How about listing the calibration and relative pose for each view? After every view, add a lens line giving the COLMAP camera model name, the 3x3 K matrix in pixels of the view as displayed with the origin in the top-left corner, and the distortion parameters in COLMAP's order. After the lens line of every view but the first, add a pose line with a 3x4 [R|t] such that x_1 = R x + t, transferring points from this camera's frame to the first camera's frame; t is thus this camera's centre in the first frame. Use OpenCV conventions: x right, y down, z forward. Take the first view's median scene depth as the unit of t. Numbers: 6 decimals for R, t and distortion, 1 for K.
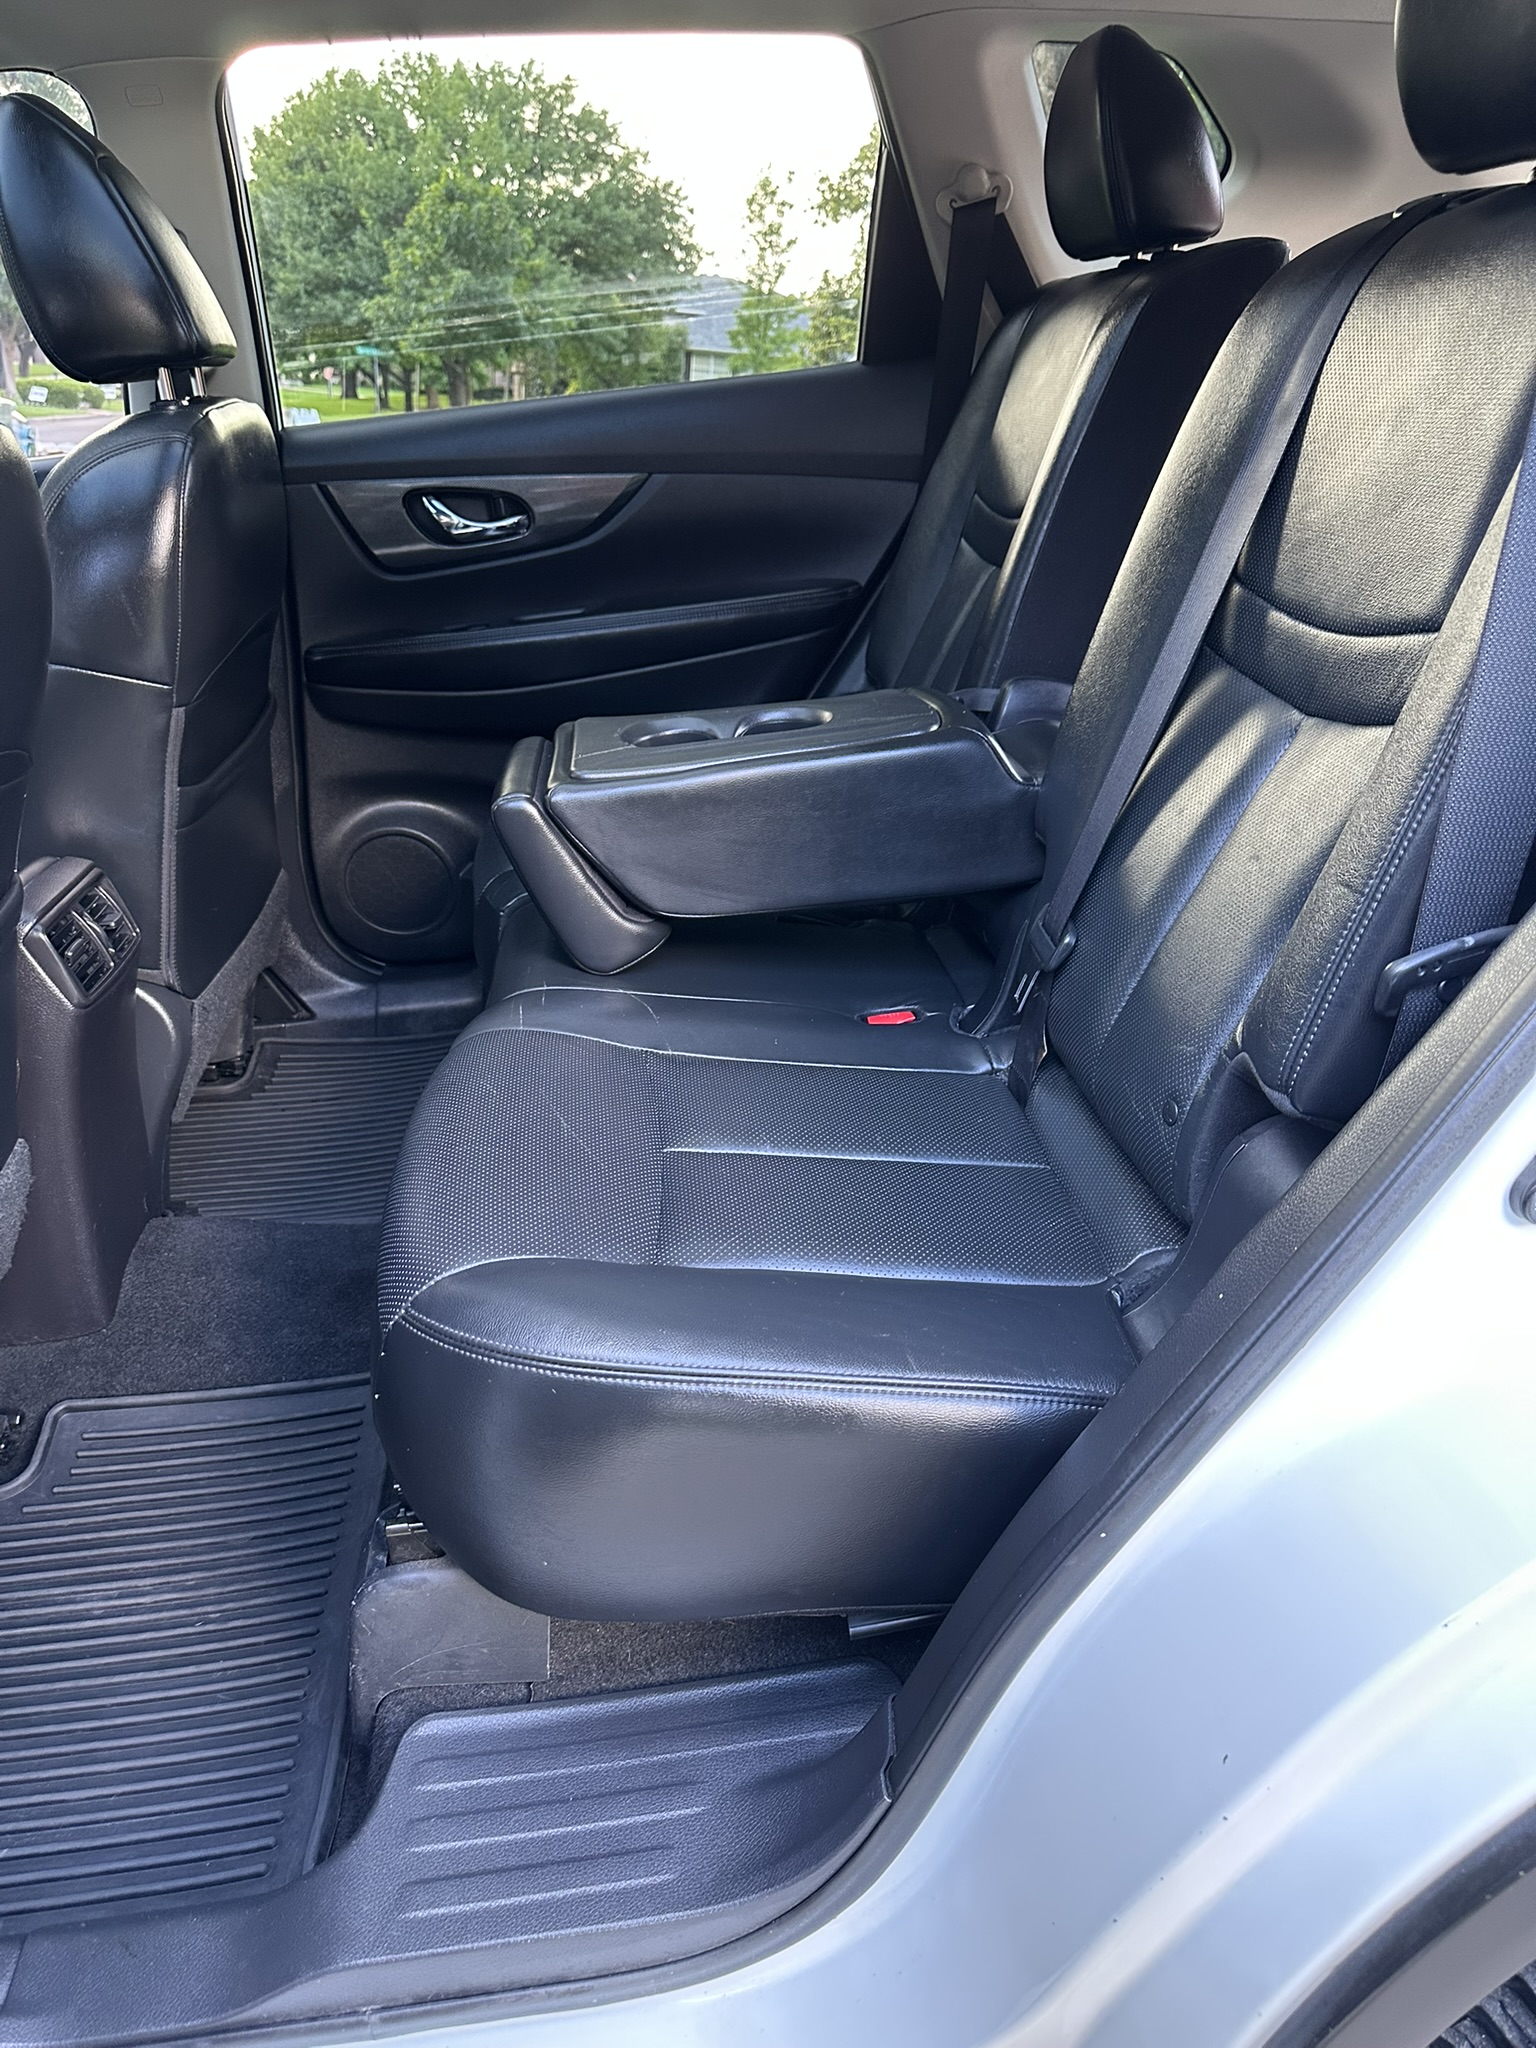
lens RADIAL K [[1466.1, 0, 768.9], [0, 1466.1, 995.1], [0, 0, 1]] dist [0.050673, -0.068854]
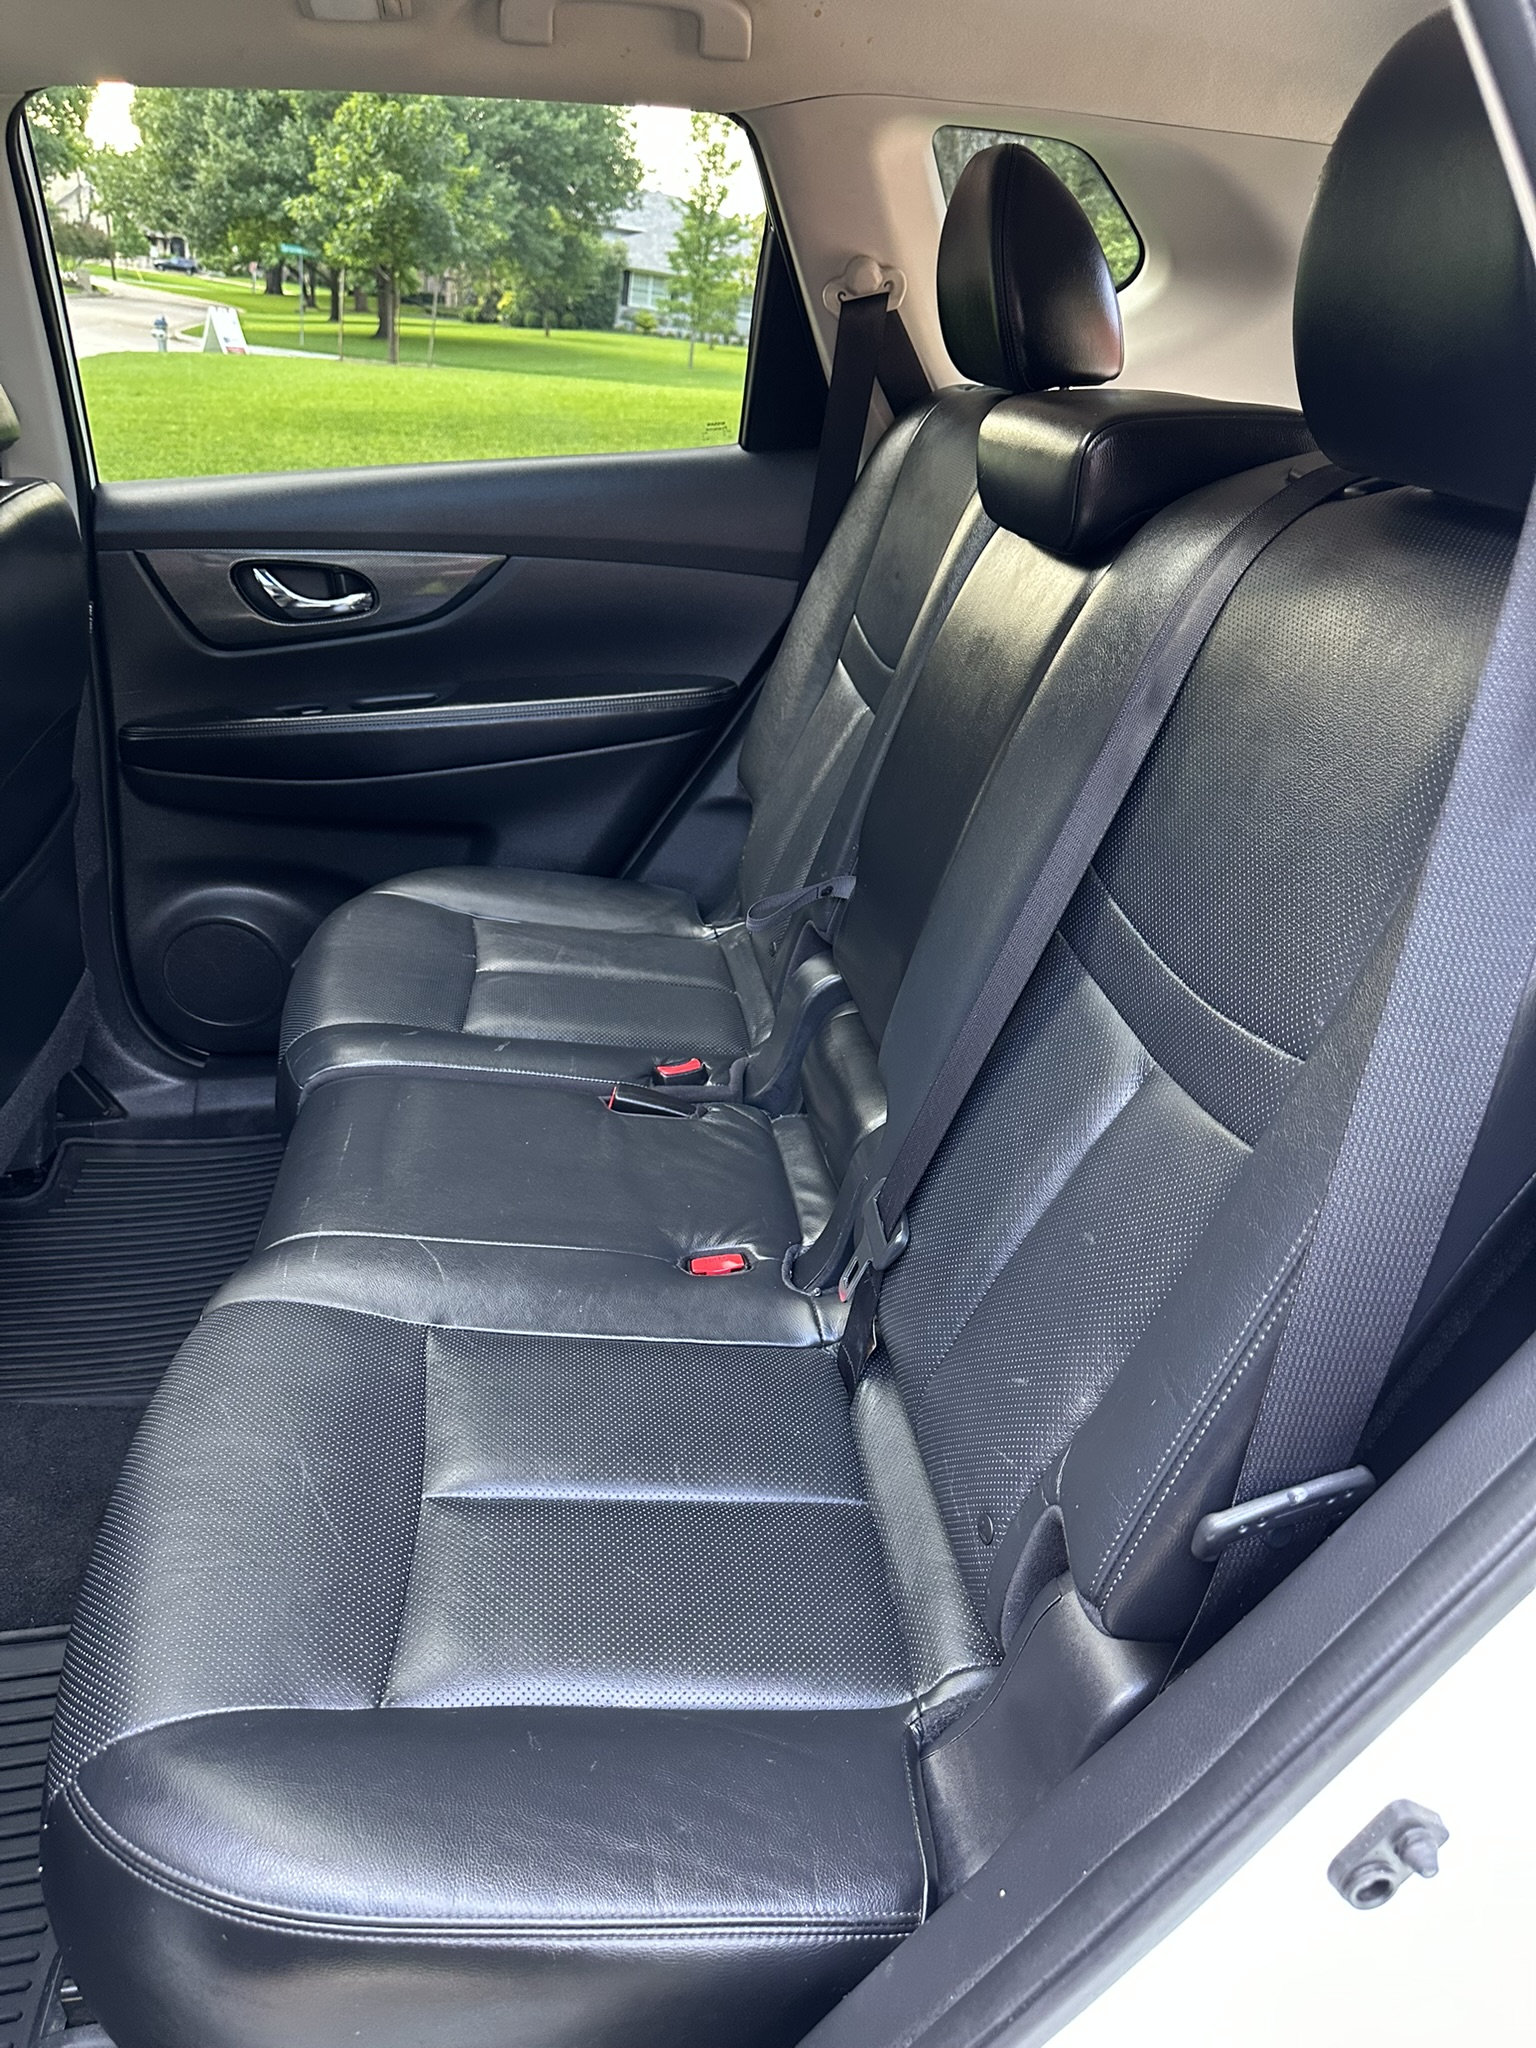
lens RADIAL K [[1466.1, 0, 768.9], [0, 1466.1, 995.1], [0, 0, 1]] dist [0.050673, -0.068854]
pose [[0.997618, 0.036904, 0.058277, 0.036910], [-0.039250, 0.998443, 0.039626, -0.121458], [-0.056724, -0.041819, 0.997514, 0.065265]]
